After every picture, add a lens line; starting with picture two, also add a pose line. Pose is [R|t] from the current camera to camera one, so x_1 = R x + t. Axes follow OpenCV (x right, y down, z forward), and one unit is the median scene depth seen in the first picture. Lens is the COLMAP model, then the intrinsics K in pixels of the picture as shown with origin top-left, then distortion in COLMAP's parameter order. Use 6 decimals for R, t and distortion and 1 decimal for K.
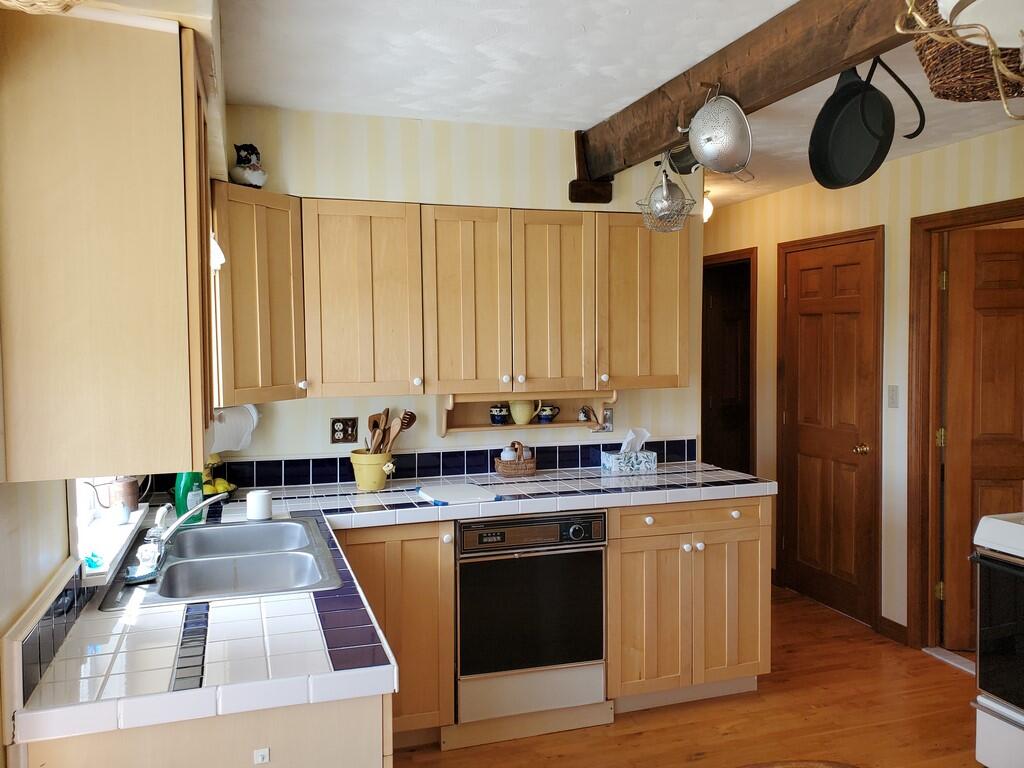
lens RADIAL K [[802.9, 0, 512.0], [0, 802.9, 384.0], [0, 0, 1]] dist [0.074889, -0.103473]
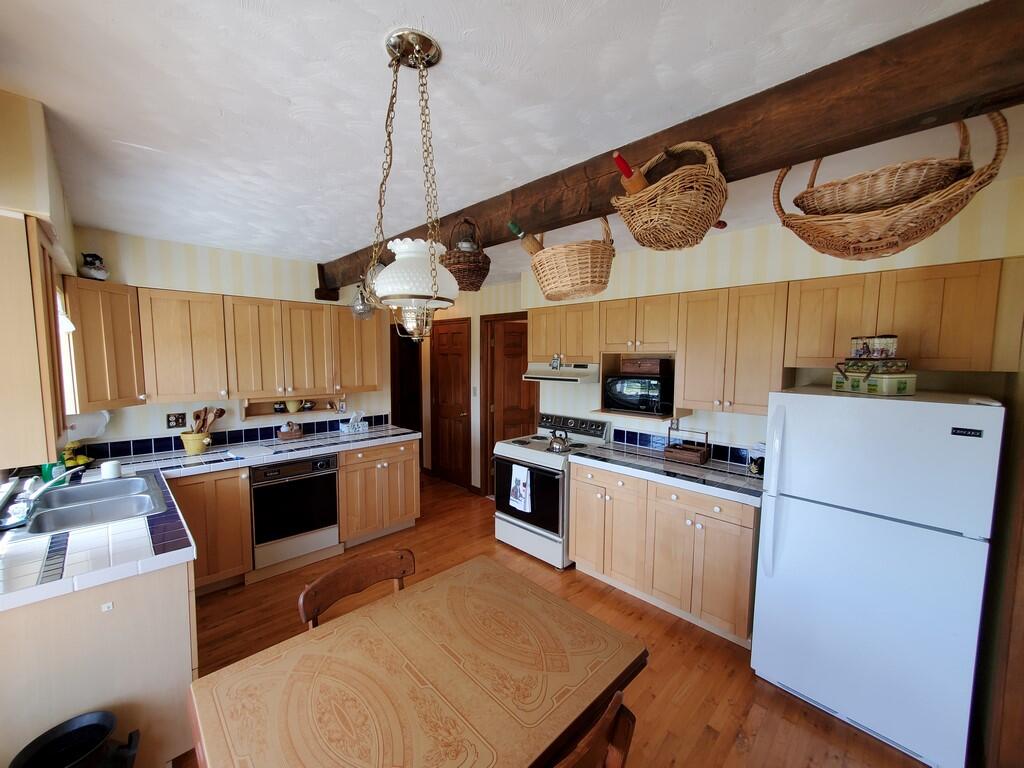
lens RADIAL K [[406.8, 0, 516.2], [0, 406.8, 391.1], [0, 0, 1]] dist [0.000667, -0.000223]
pose [[0.894189, -0.026871, 0.446882, 0.063156], [0.011373, 0.999238, 0.037327, -0.034057], [-0.447545, -0.028295, 0.893814, -0.125409]]
